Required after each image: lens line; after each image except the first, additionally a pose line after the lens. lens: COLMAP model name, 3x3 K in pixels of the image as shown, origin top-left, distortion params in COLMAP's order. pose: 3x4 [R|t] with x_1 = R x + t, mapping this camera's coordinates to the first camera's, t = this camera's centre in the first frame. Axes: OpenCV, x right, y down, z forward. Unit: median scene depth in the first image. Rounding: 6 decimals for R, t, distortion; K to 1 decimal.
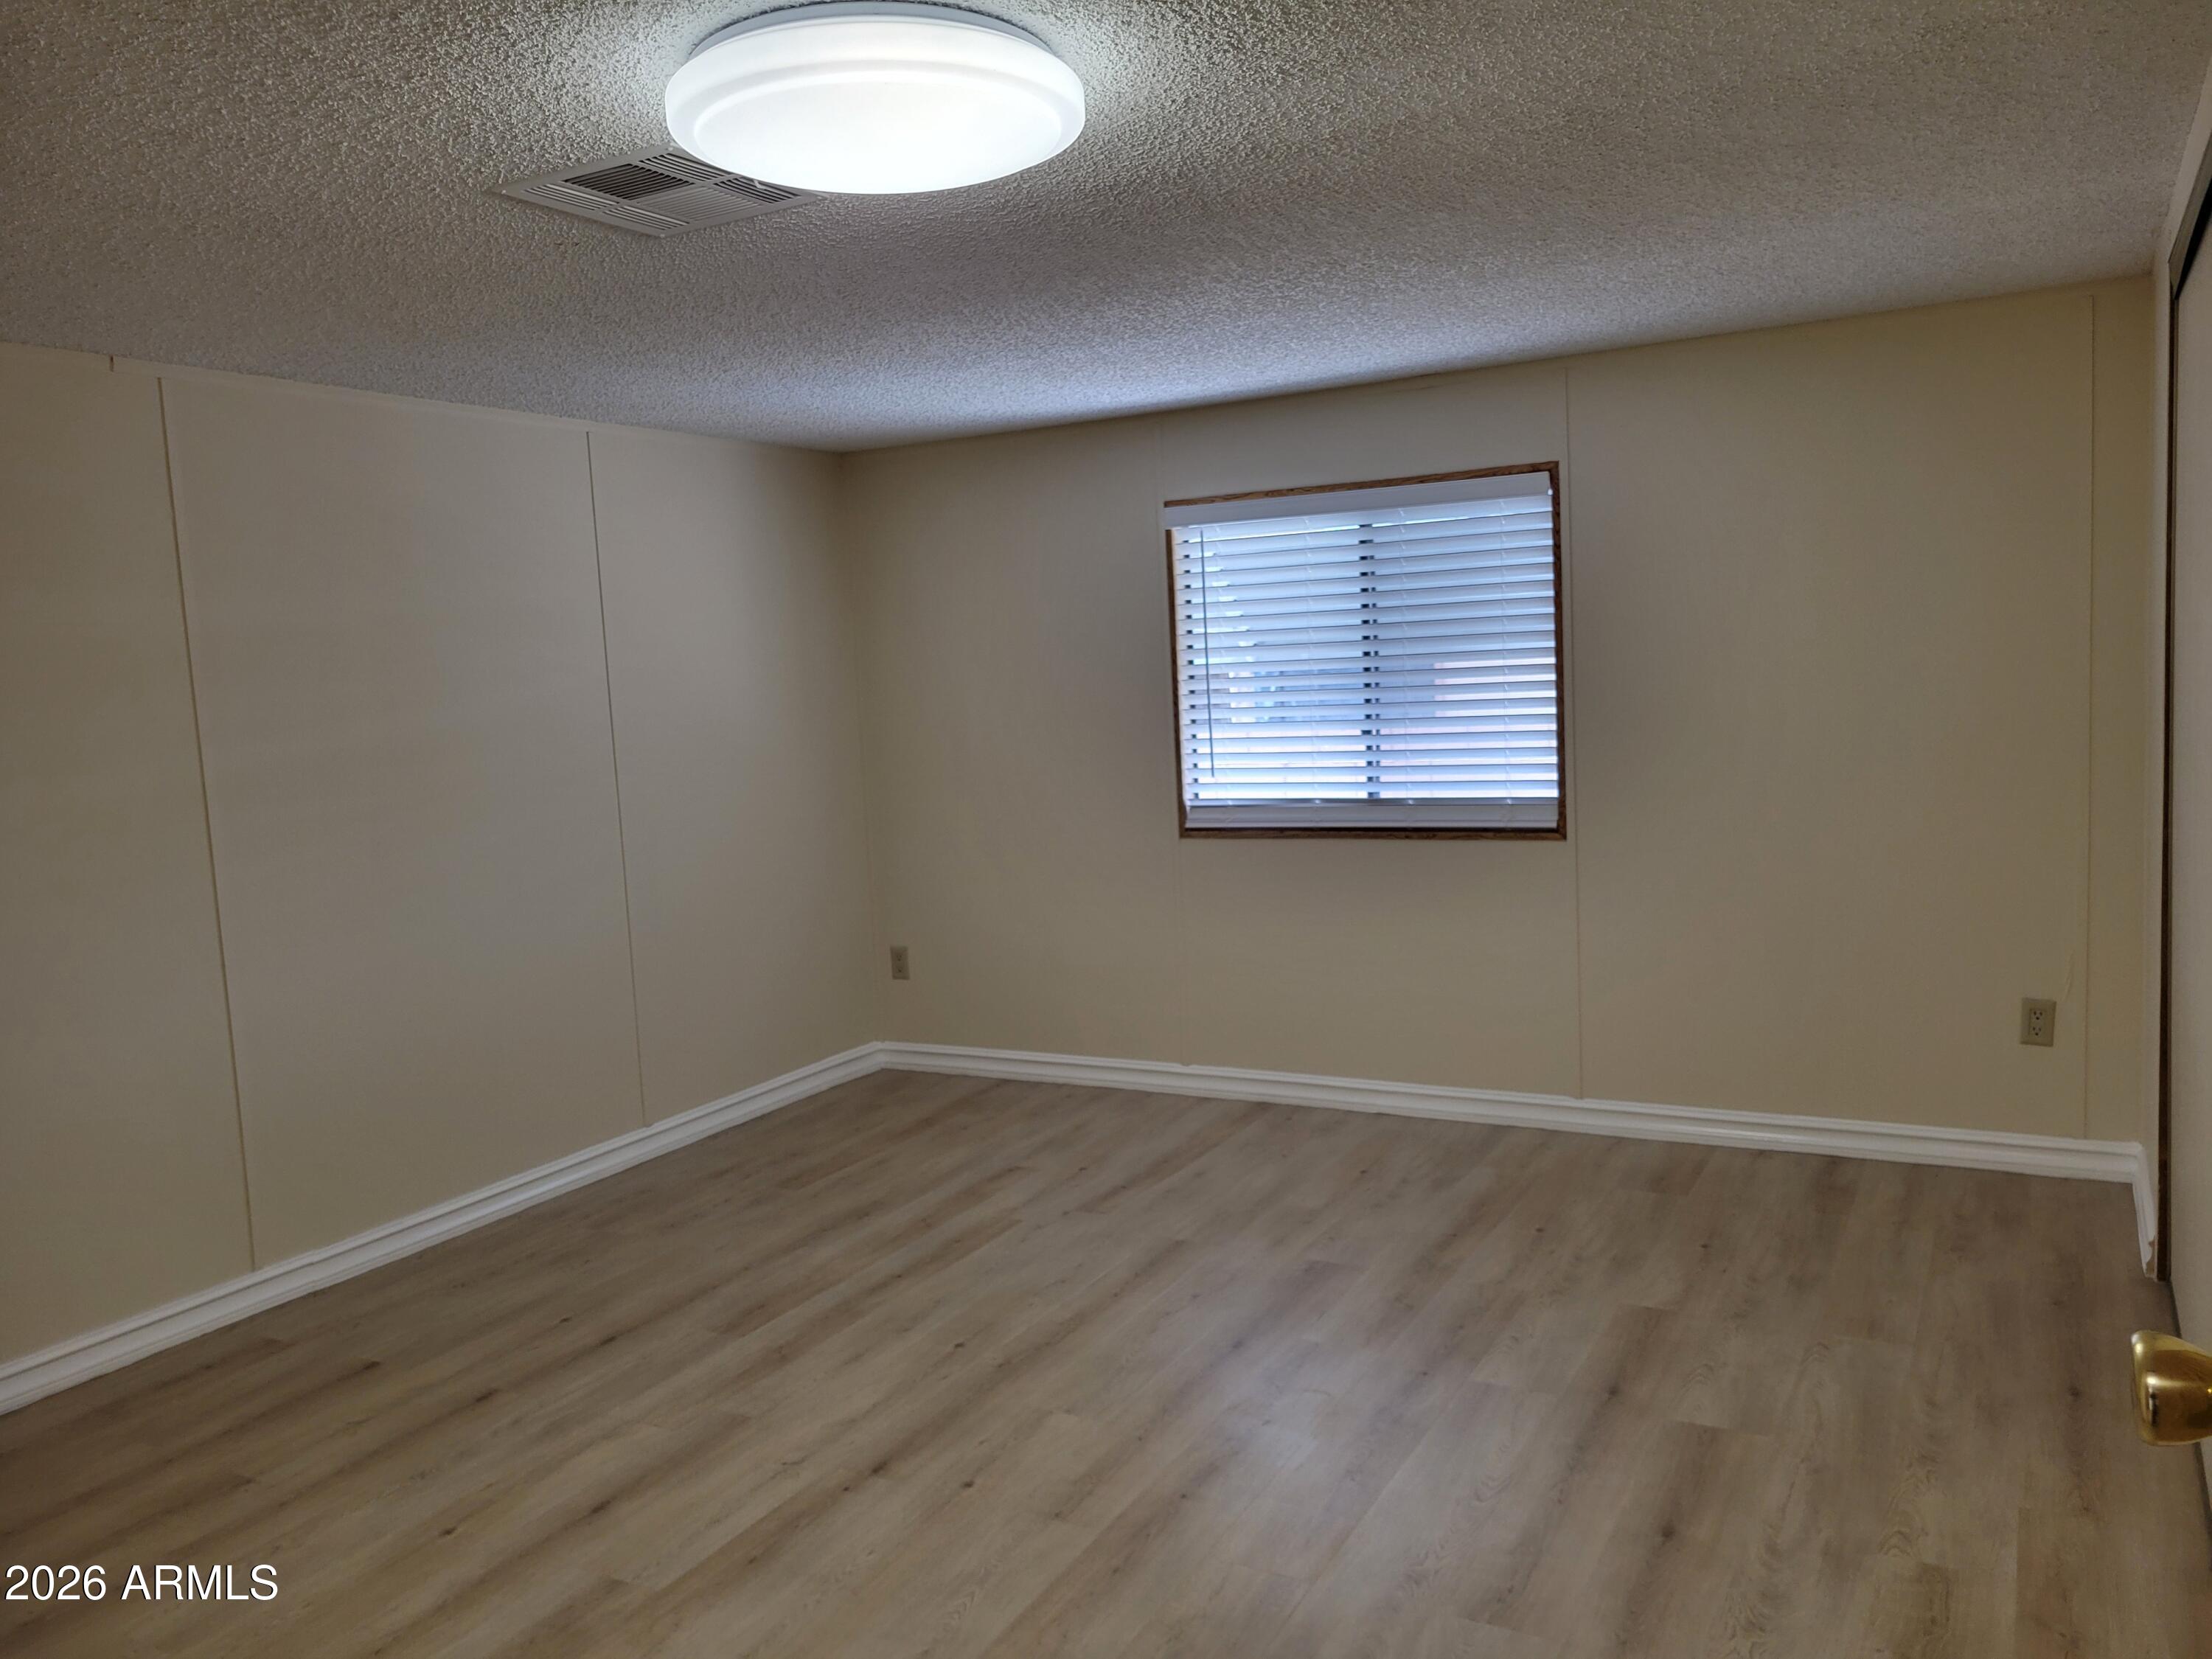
lens RADIAL K [[1674.2, 0, 1093.7], [0, 1674.2, 822.9], [0, 0, 1]] dist [0.058412, -0.041879]
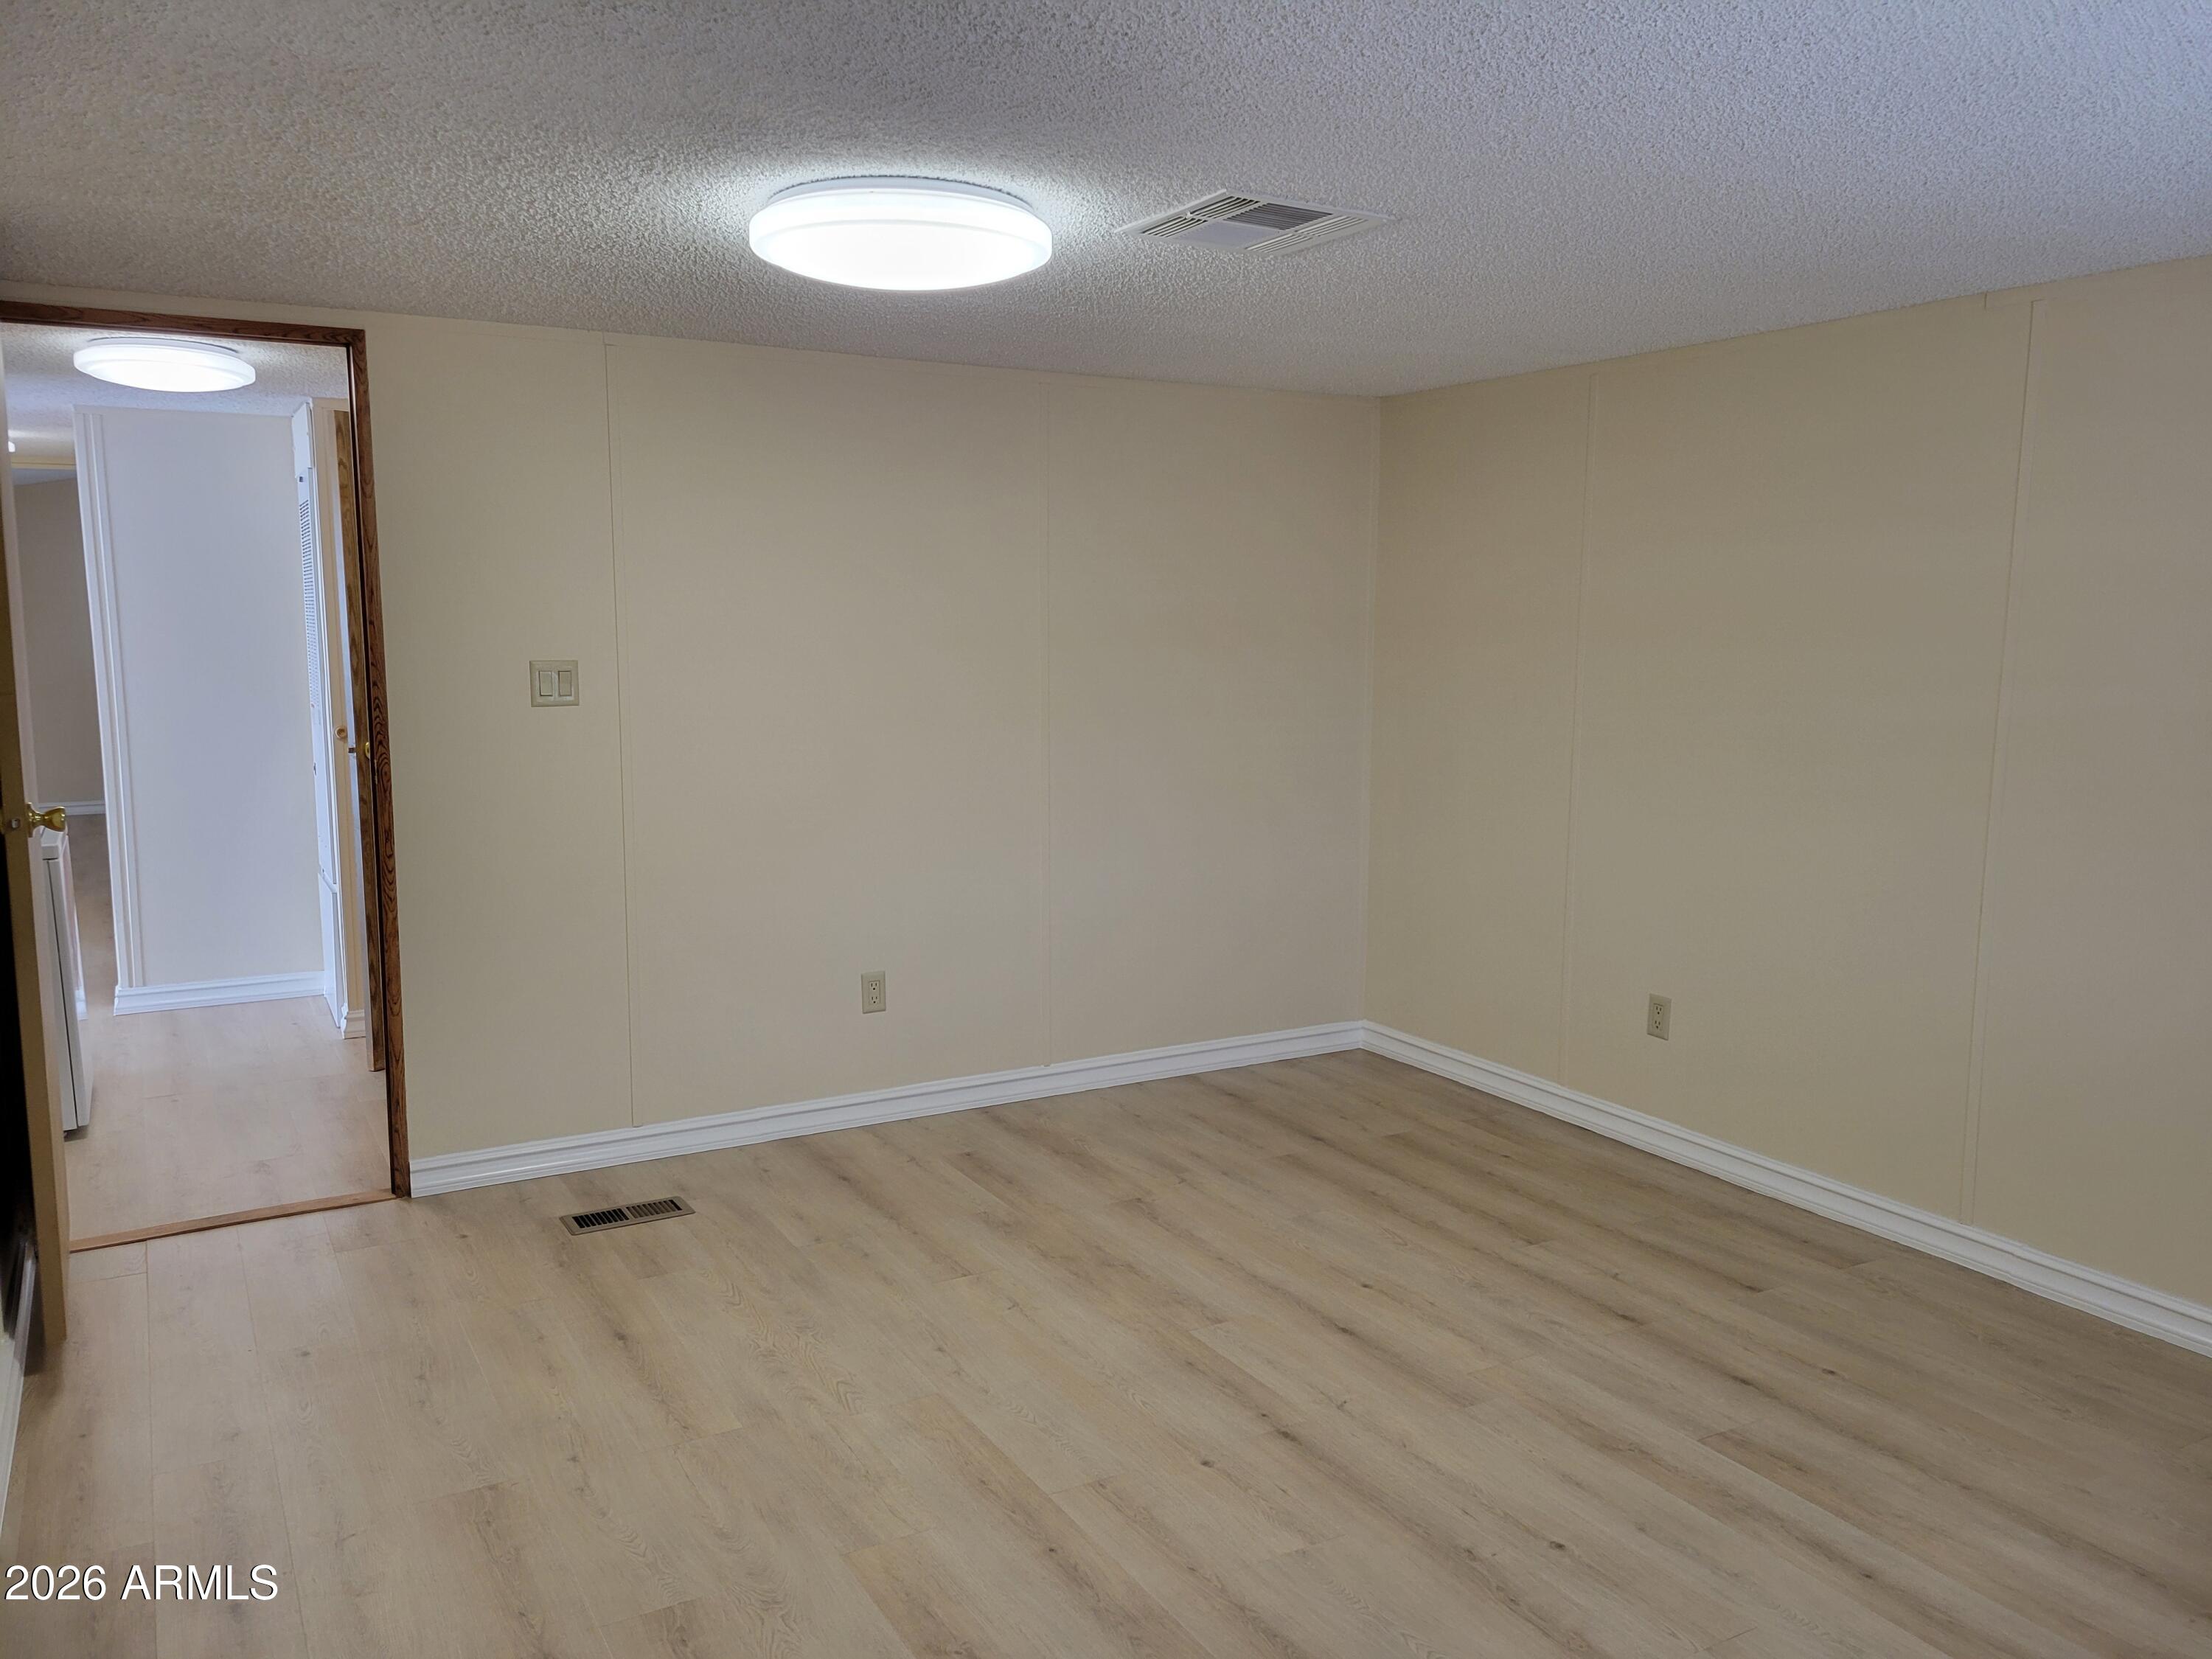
lens RADIAL K [[1674.2, 0, 1093.7], [0, 1674.2, 822.9], [0, 0, 1]] dist [0.058412, -0.041879]
pose [[-0.516485, 0.157422, -0.841701, 0.529873], [-0.057670, 0.974329, 0.217615, -0.138859], [0.854352, 0.160936, -0.494148, 0.975549]]
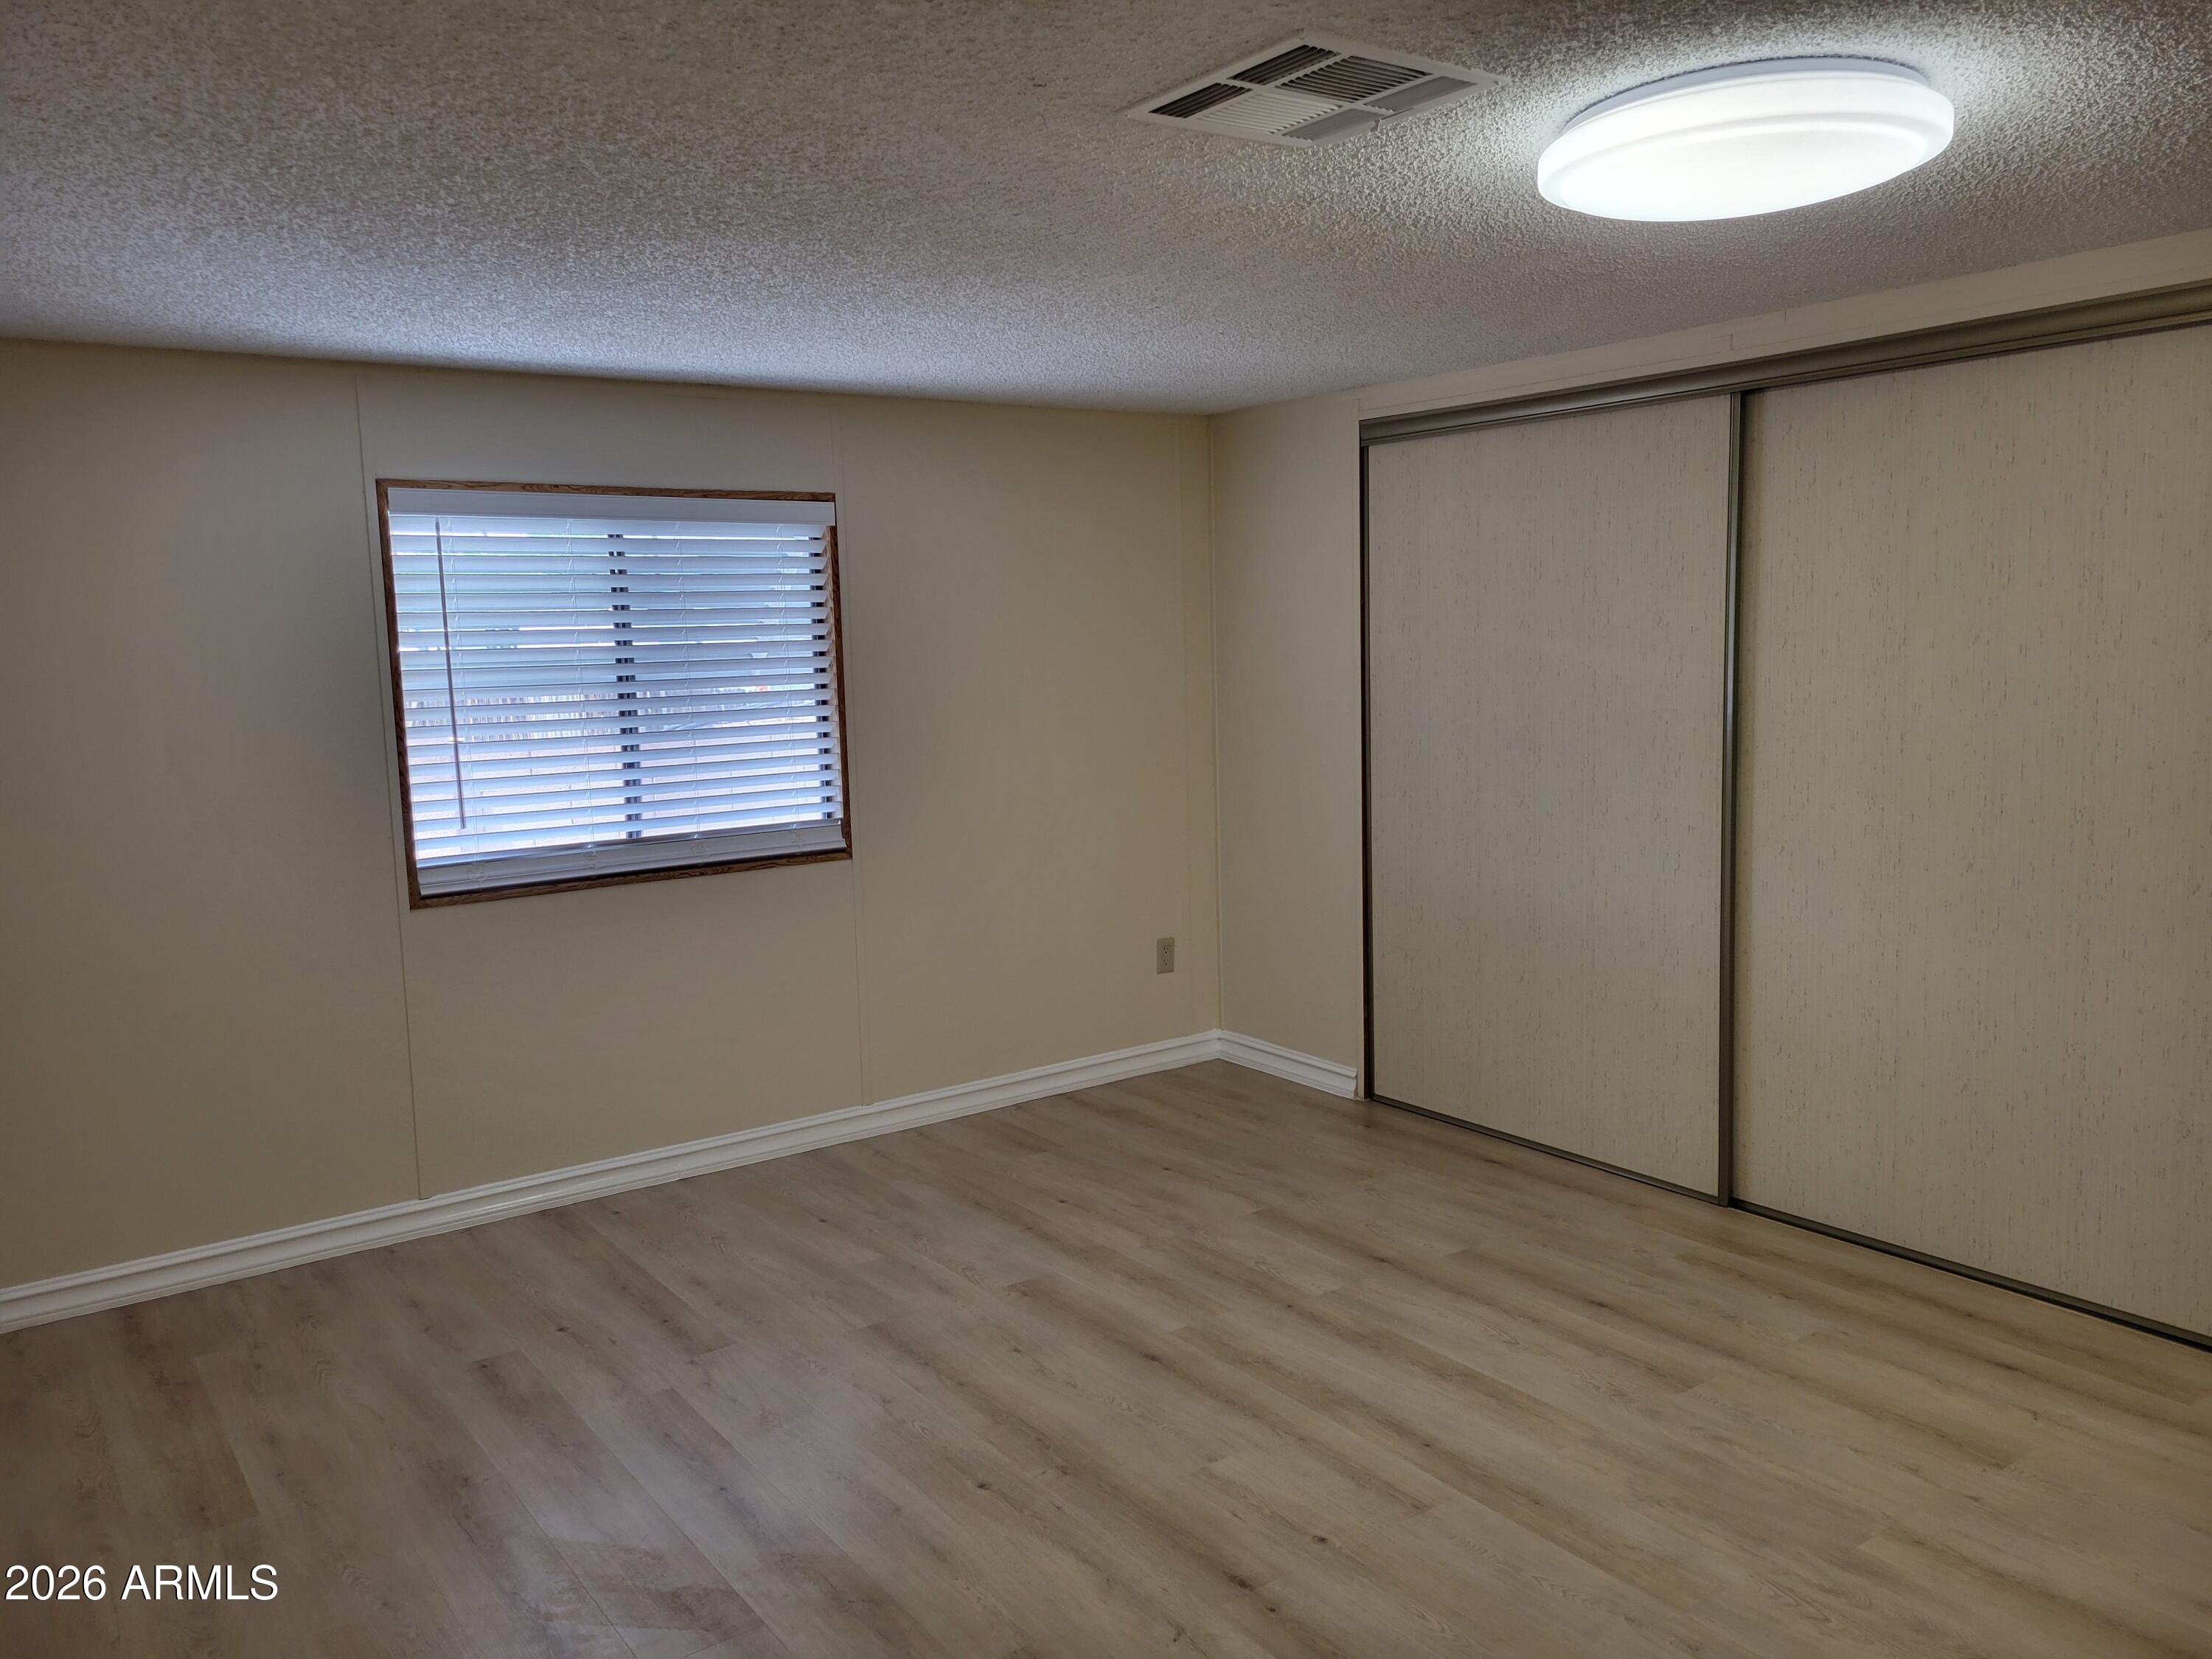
lens RADIAL K [[1674.2, 0, 1093.7], [0, 1674.2, 822.9], [0, 0, 1]] dist [0.058412, -0.041879]
pose [[0.428460, -0.067340, 0.901048, -0.675250], [0.093025, 0.995207, 0.030142, -0.033590], [-0.898759, 0.070906, 0.432671, 0.478396]]
